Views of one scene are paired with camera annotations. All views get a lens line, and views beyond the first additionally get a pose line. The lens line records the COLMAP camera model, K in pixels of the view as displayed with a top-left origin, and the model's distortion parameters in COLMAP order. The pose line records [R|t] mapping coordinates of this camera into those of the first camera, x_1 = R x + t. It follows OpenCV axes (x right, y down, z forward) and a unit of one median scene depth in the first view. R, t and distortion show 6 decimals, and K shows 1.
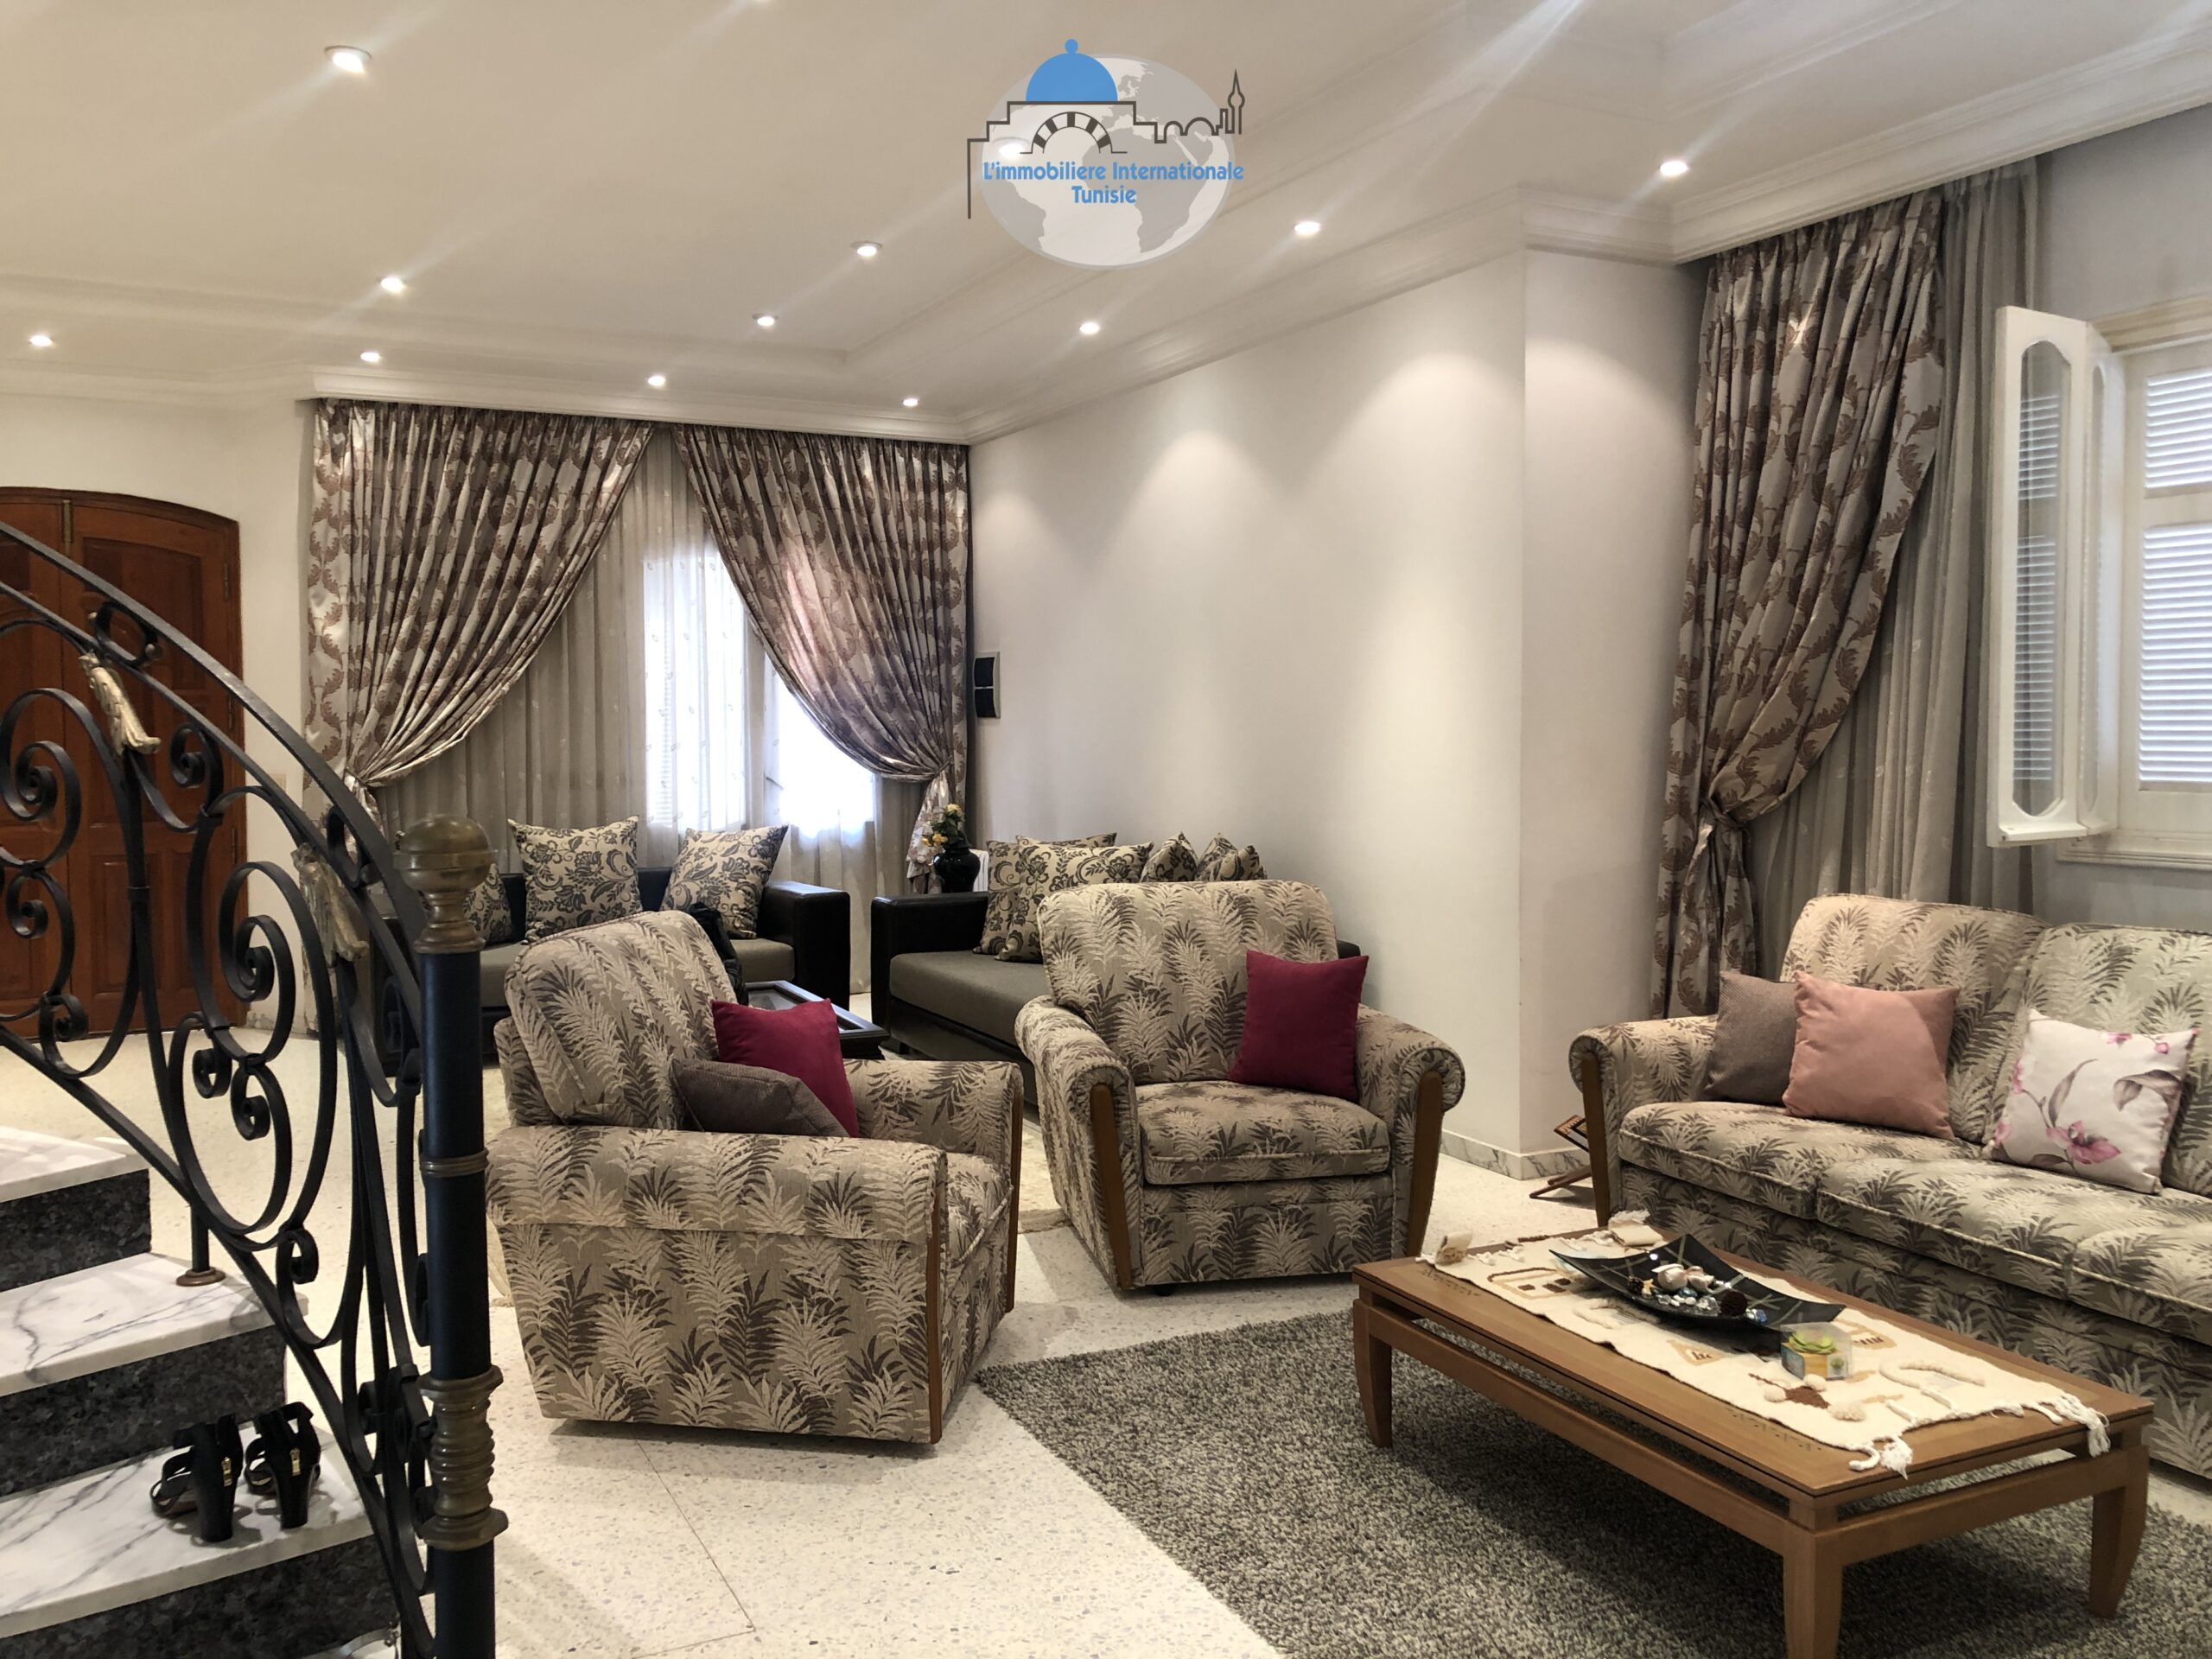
lens RADIAL K [[1830.2, 0, 1069.1], [0, 1830.2, 831.2], [0, 0, 1]] dist [0.062938, -0.099025]
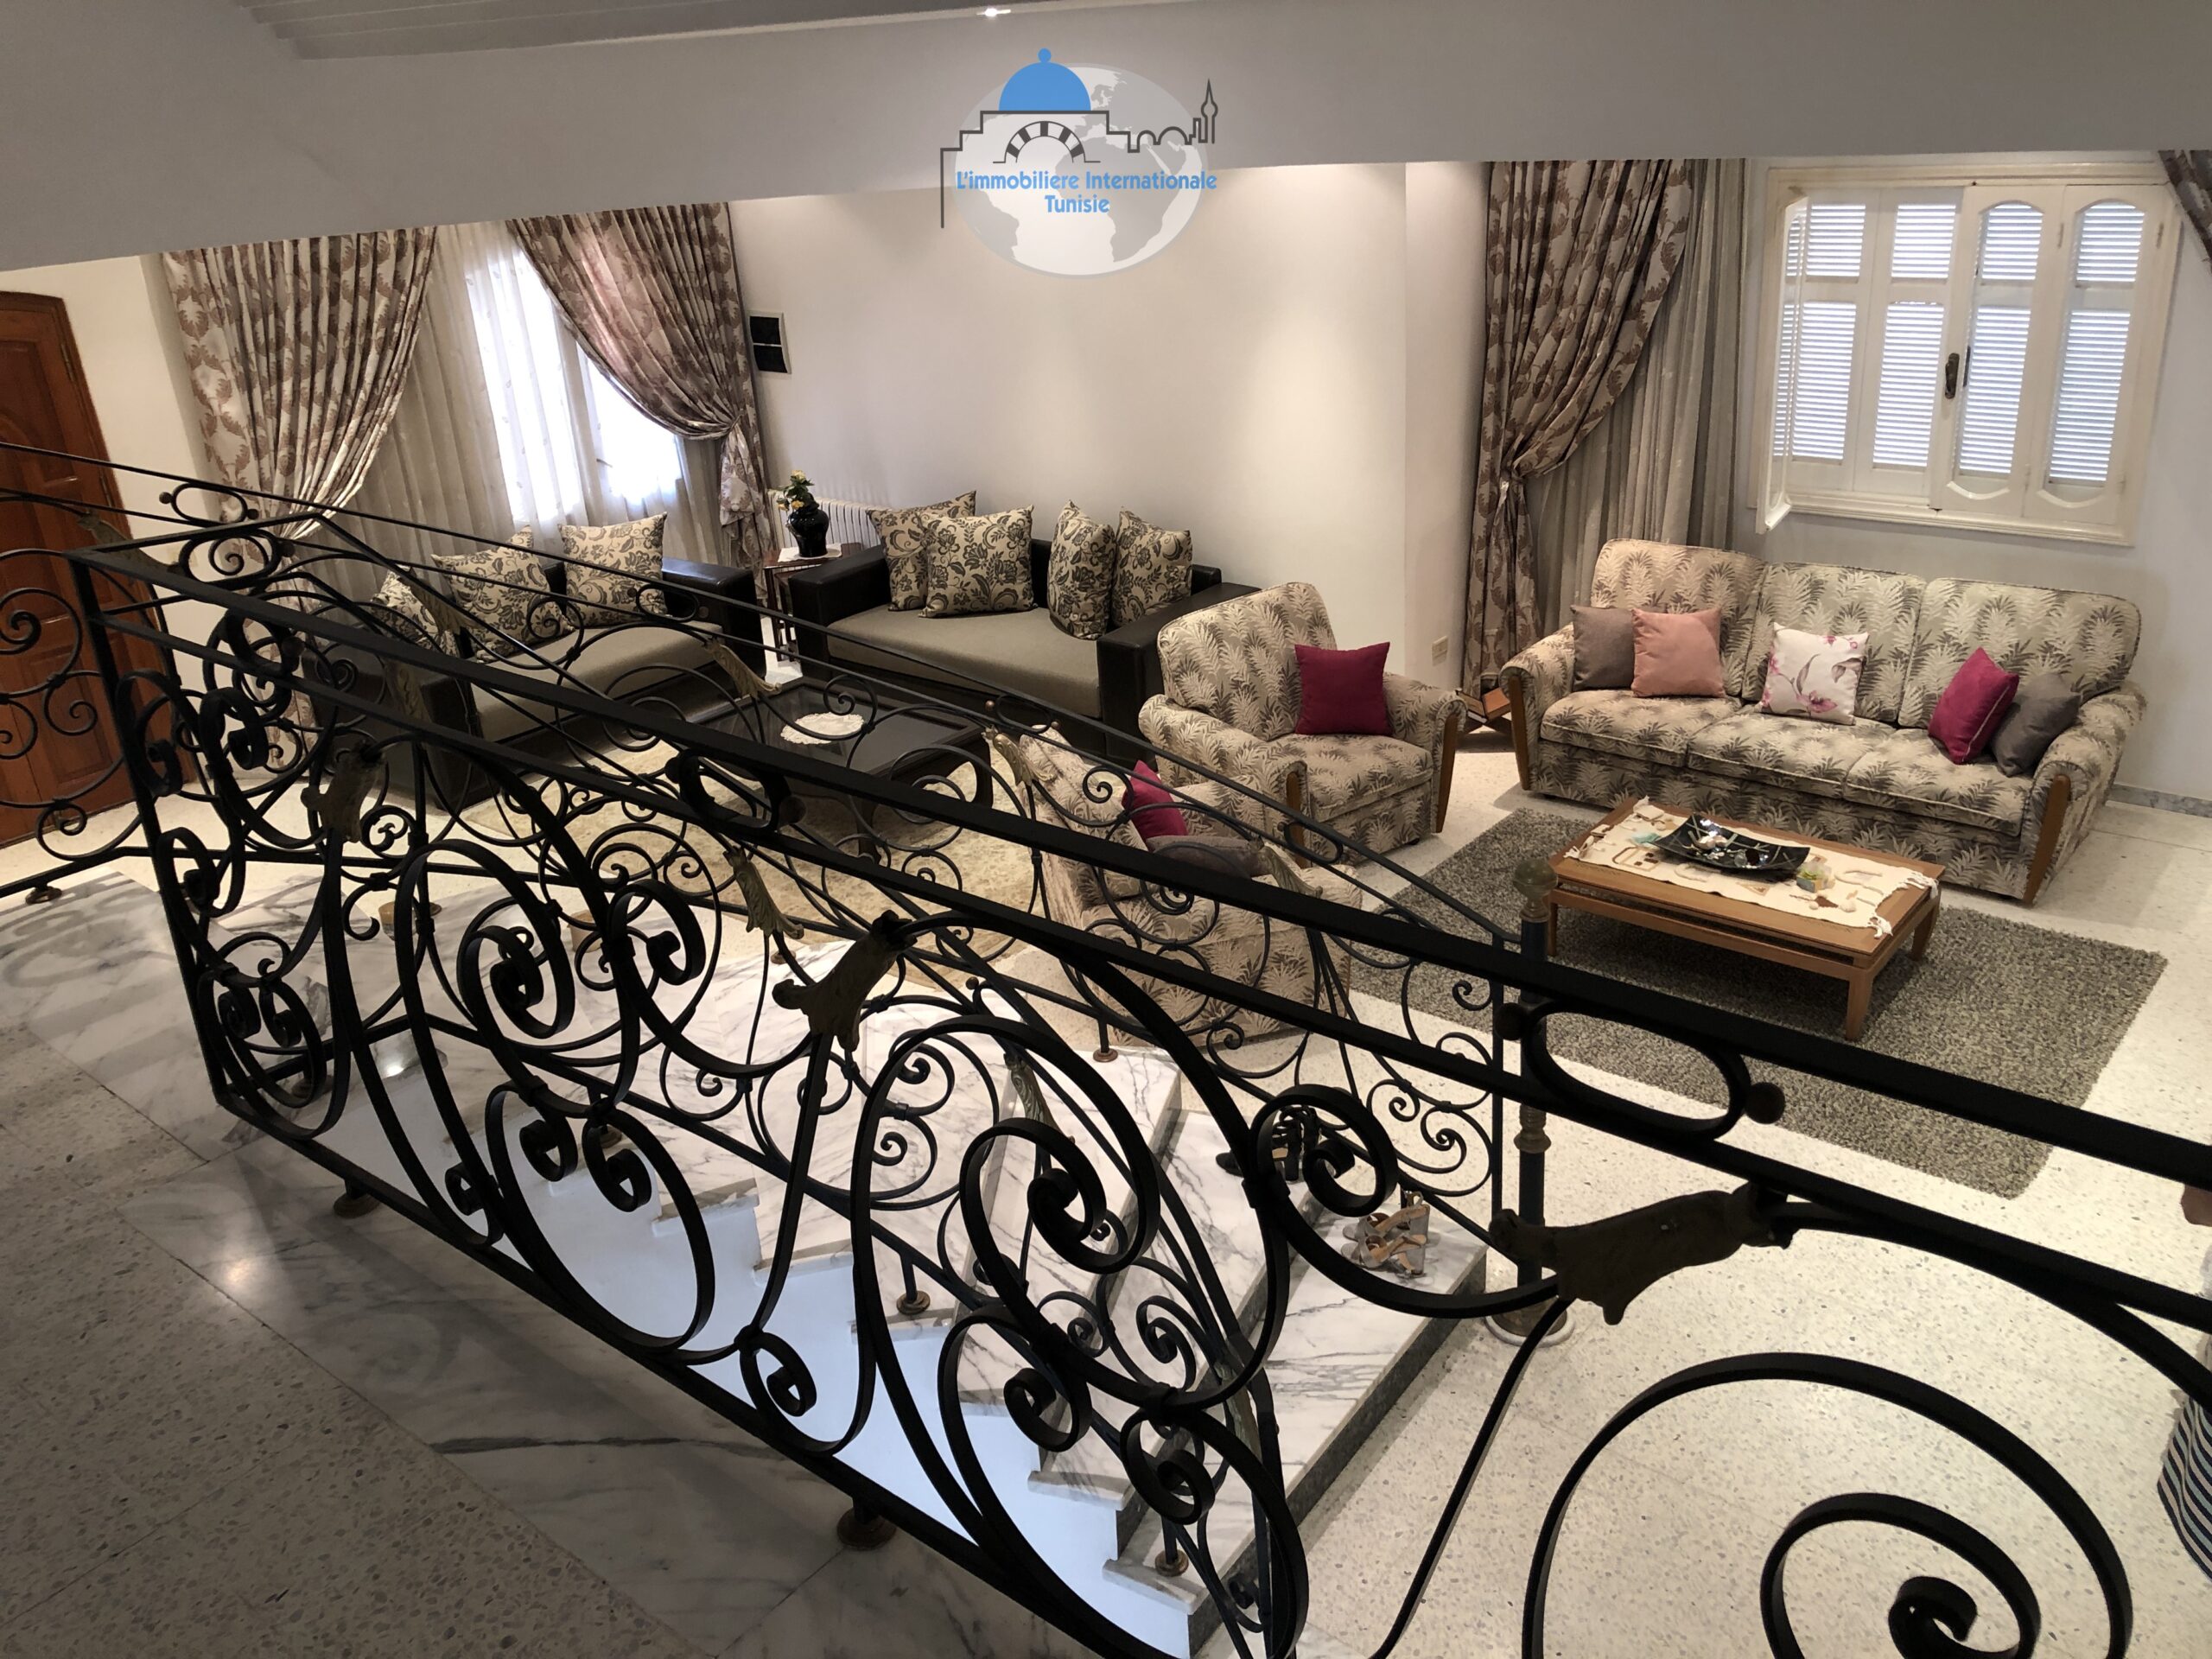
lens RADIAL K [[1830.2, 0, 1105.7], [0, 1830.2, 849.9], [0, 0, 1]] dist [0.062938, -0.099025]
pose [[0.907416, -0.228934, 0.352400, -0.595082], [0.094508, 0.928273, 0.359690, -0.324108], [-0.409468, -0.293084, 0.863966, -0.260388]]
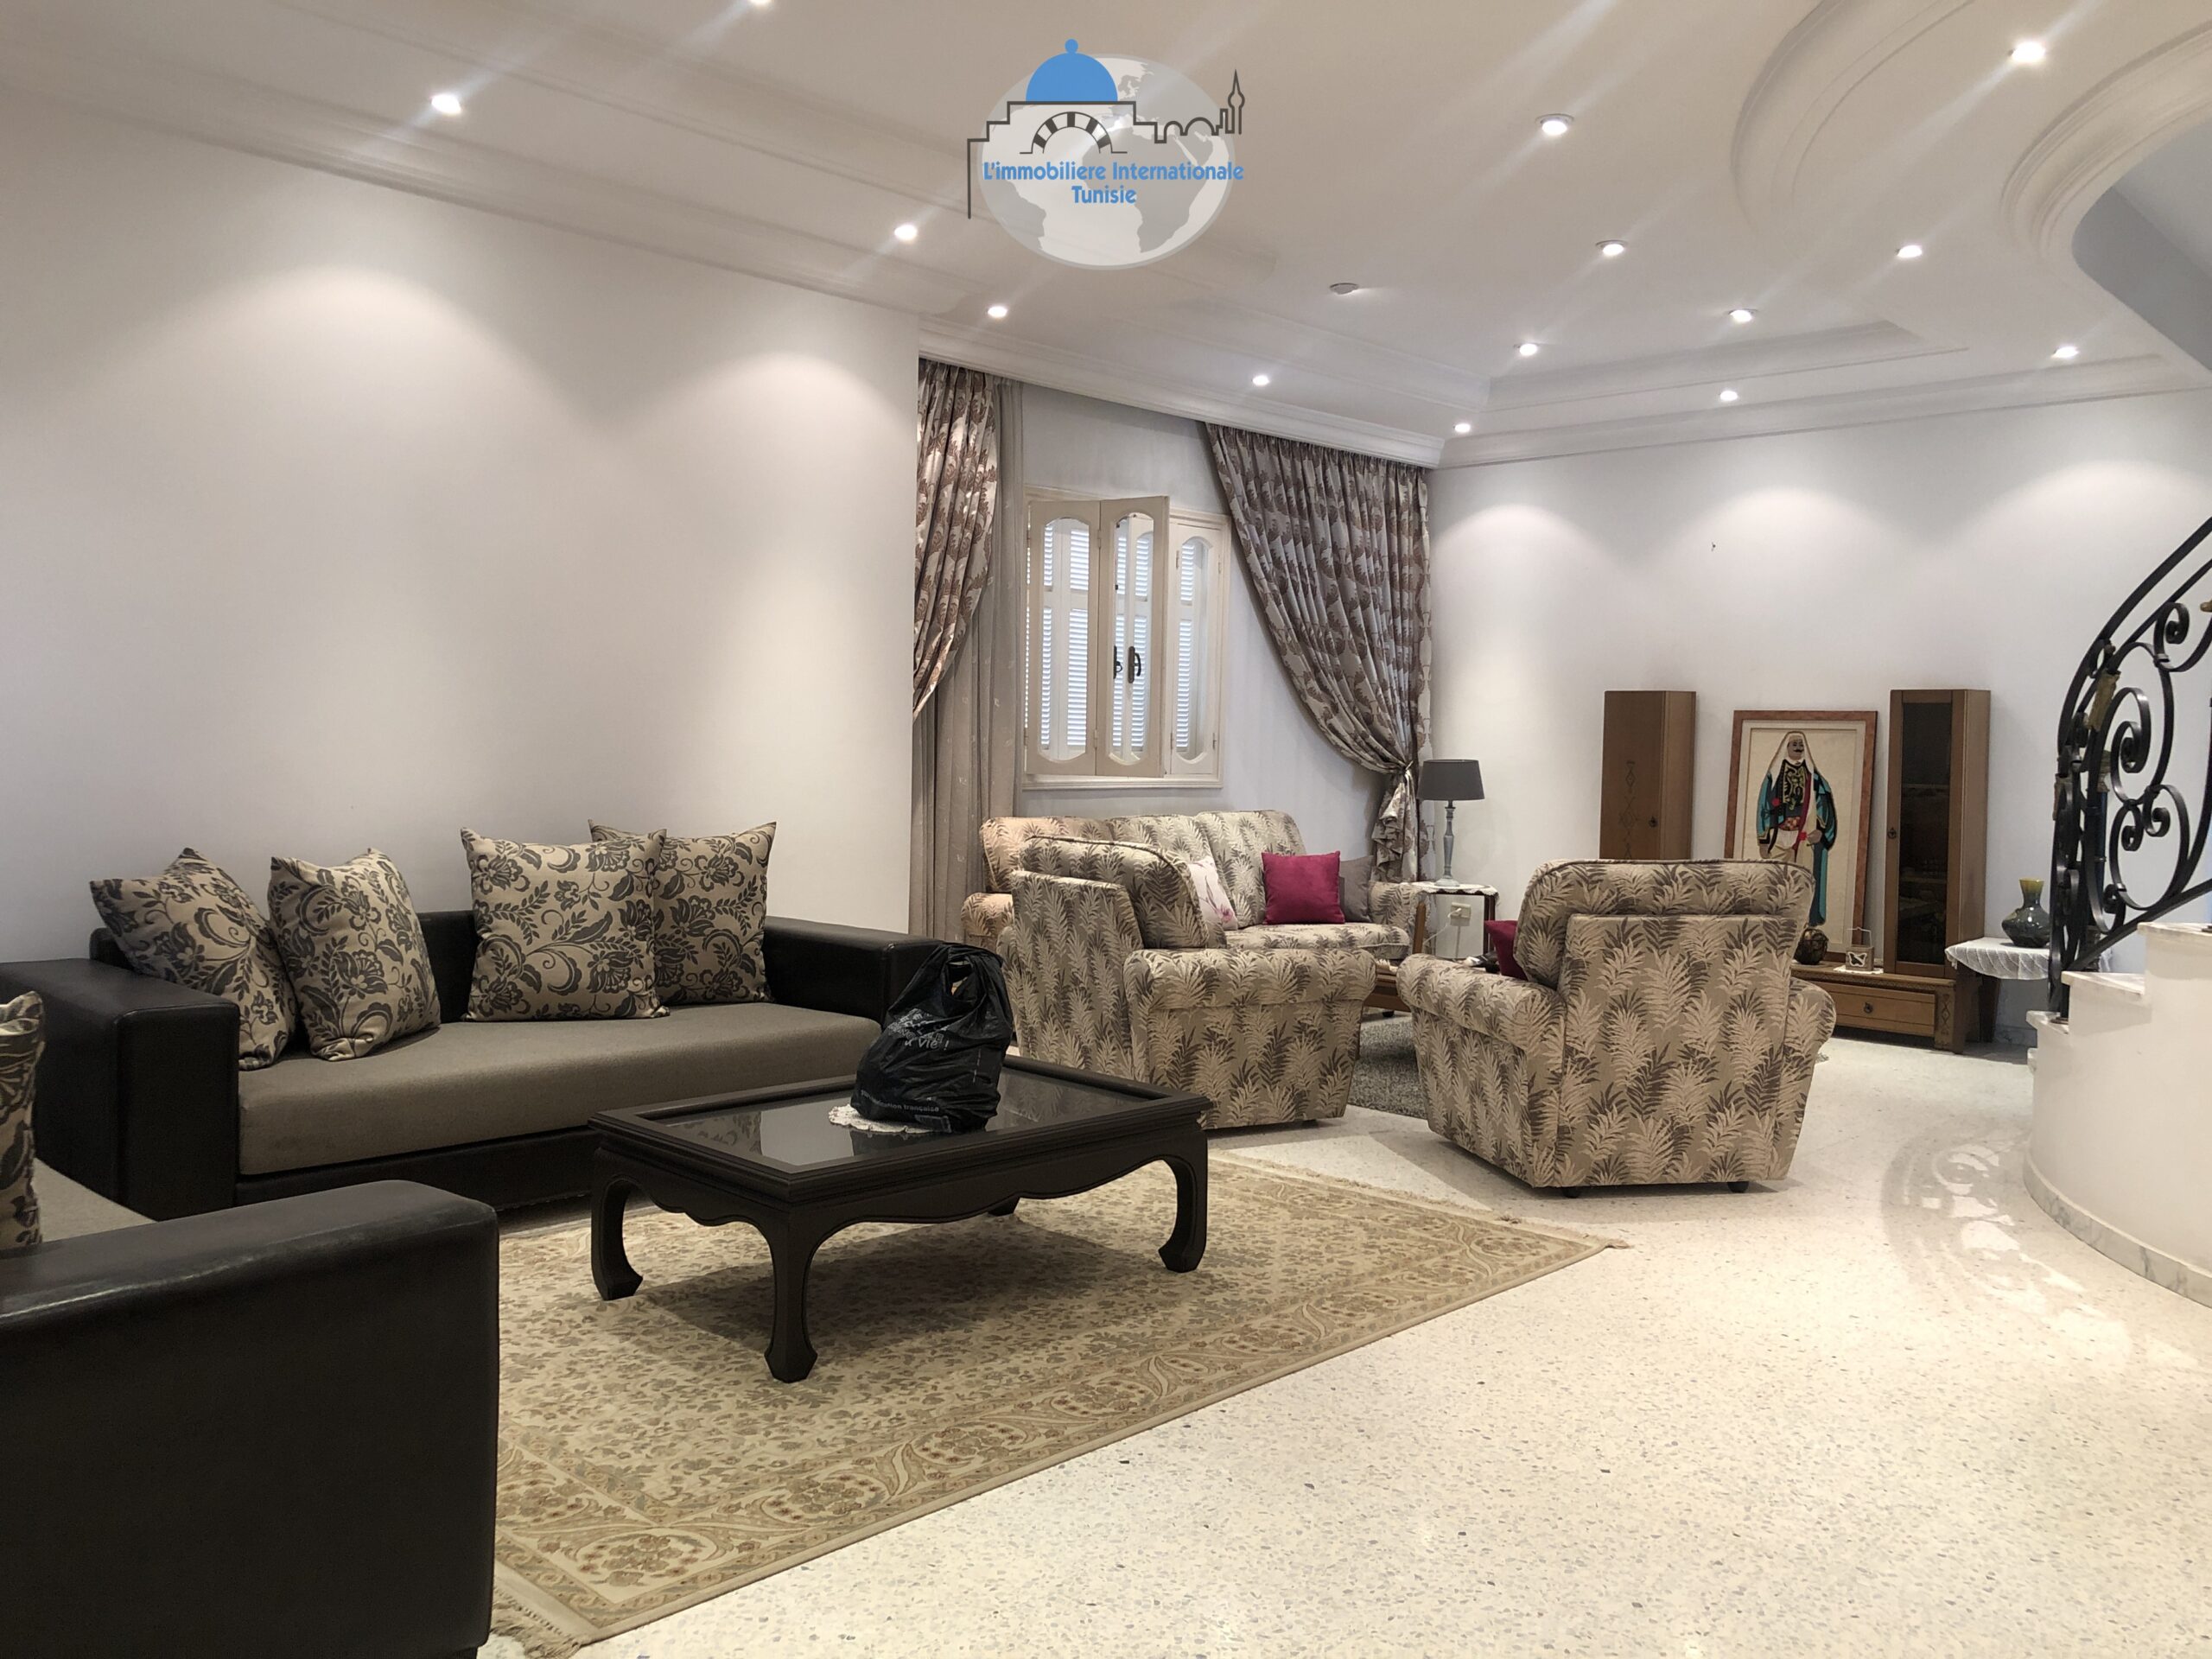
lens RADIAL K [[1830.2, 0, 1079.4], [0, 1830.2, 793.7], [0, 0, 1]] dist [0.062938, -0.099025]
pose [[-0.360507, -0.039838, 0.931905, -1.039457], [0.028142, 0.998168, 0.053557, -0.065665], [-0.932332, 0.045533, -0.358726, 1.460390]]
